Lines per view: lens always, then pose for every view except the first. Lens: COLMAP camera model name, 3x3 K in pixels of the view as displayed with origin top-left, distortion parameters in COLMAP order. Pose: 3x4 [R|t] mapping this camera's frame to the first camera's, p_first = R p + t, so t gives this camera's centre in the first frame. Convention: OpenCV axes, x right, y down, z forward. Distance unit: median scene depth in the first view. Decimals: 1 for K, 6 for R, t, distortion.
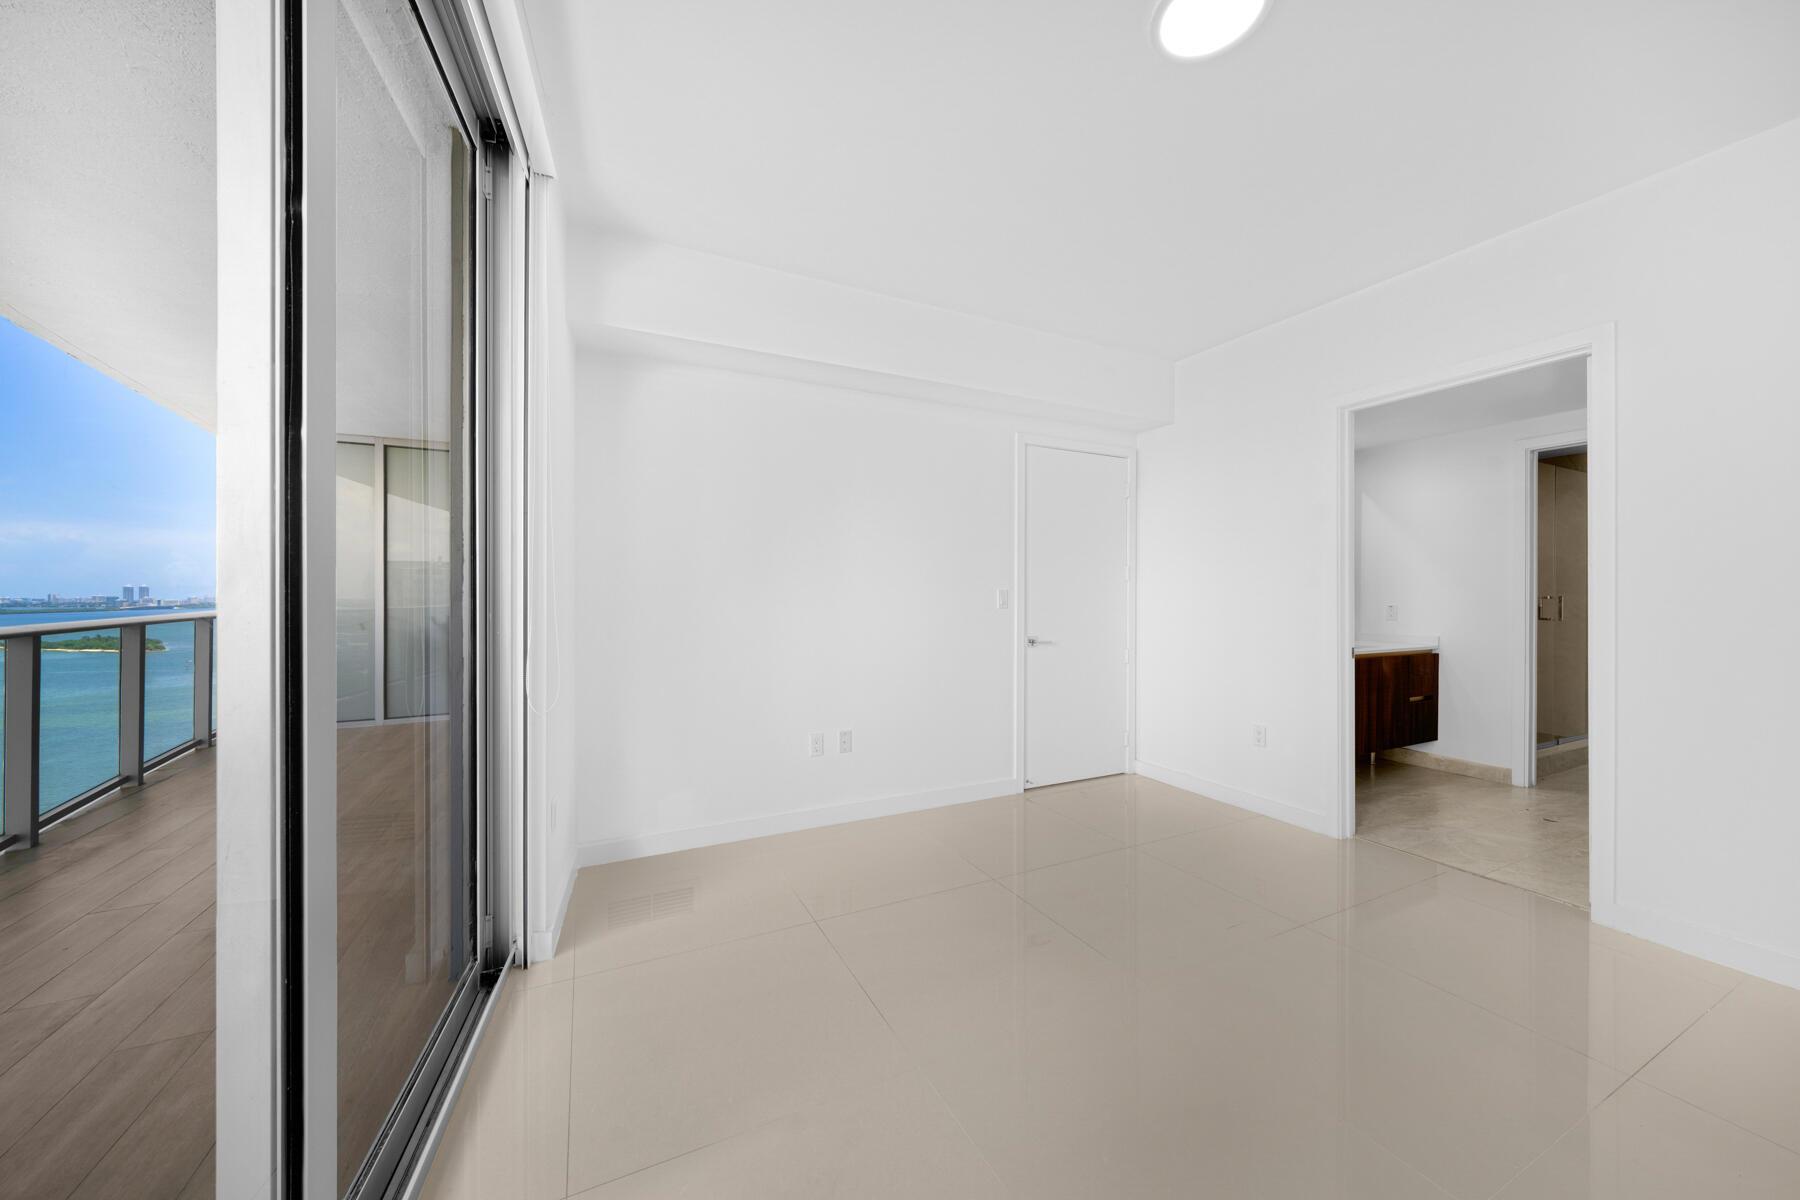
lens RADIAL K [[620.2, 0, 869.9], [0, 620.2, 599.1], [0, 0, 1]] dist [0.000435, 0.000032]
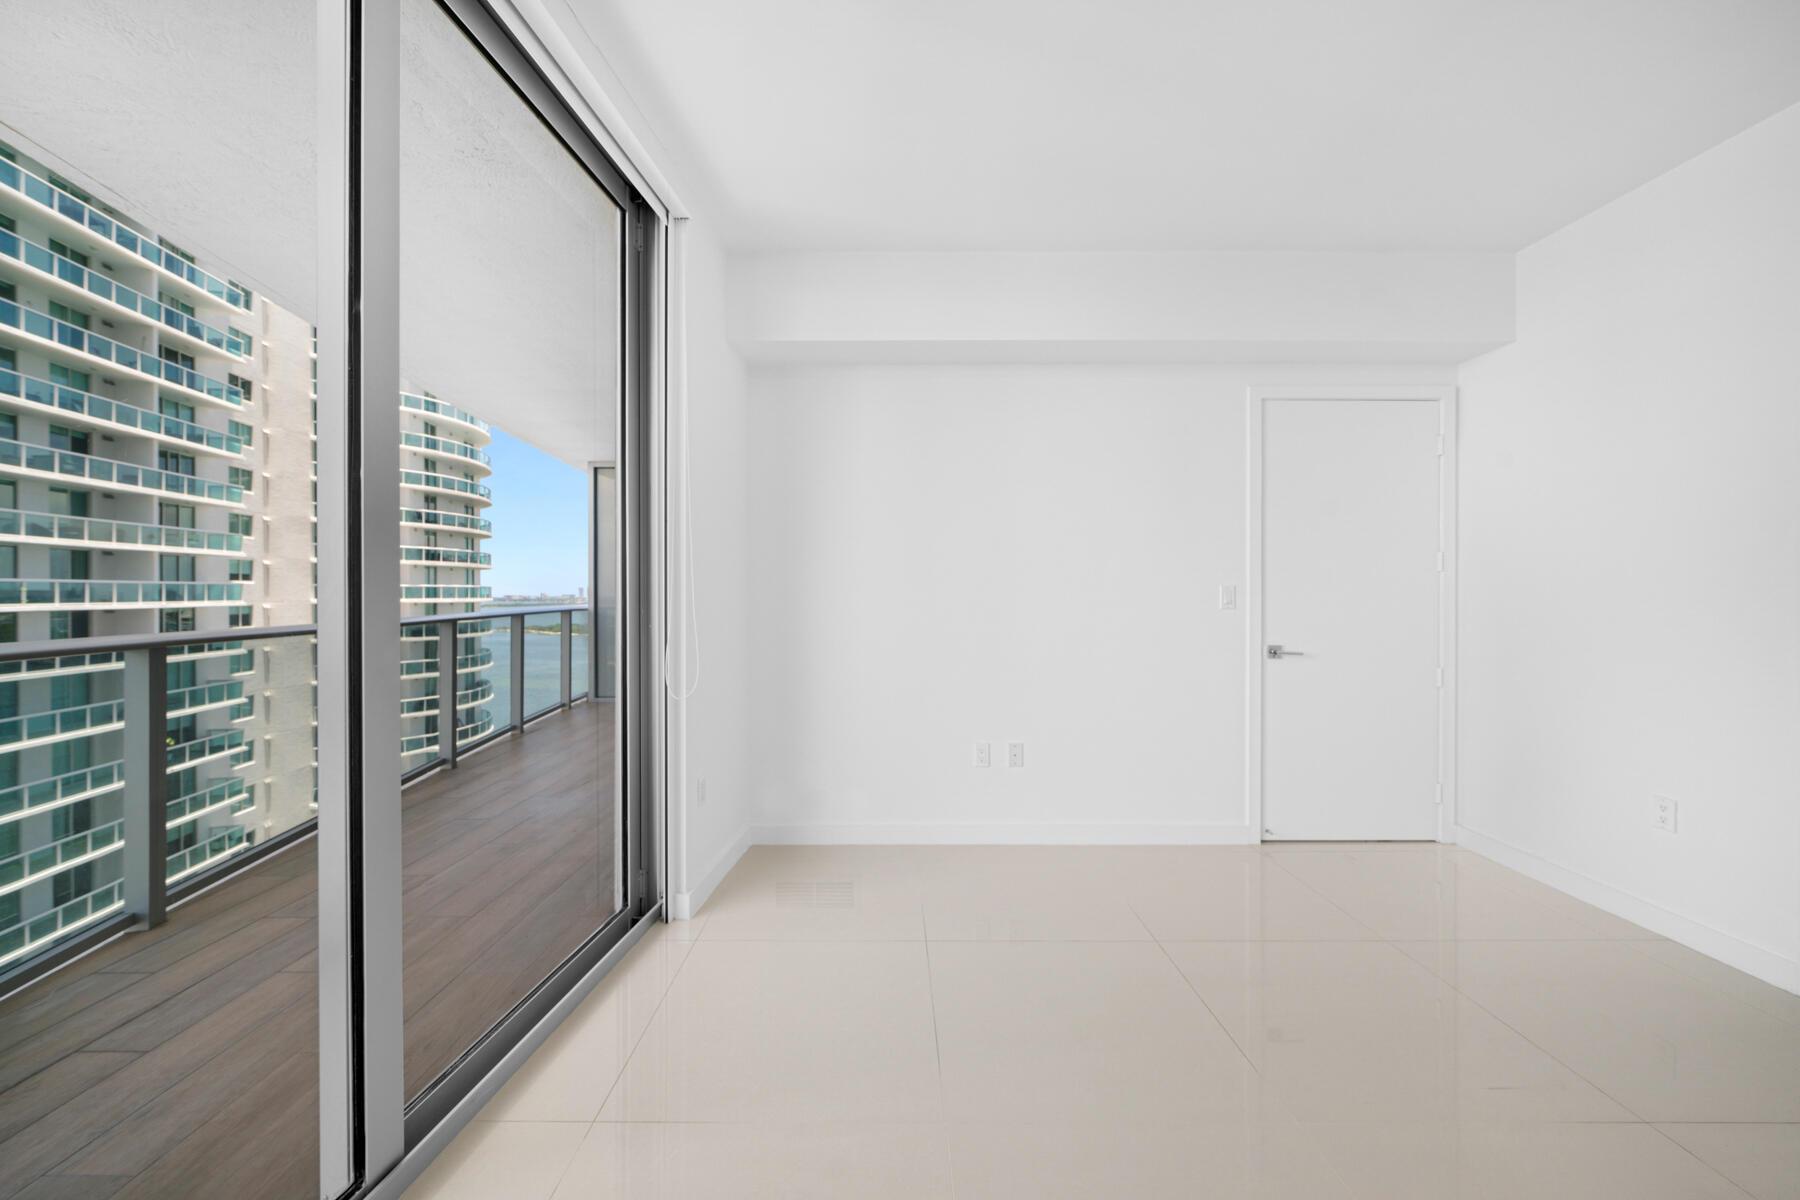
lens RADIAL K [[660.3, 0, 883.4], [0, 660.3, 594.8], [0, 0, 1]] dist [-0.002322, -0.000439]
pose [[0.903704, 0.000595, -0.428158, 0.176077], [-0.002029, 0.999994, -0.002892, 0.000522], [0.428153, 0.003482, 0.903699, 0.044289]]
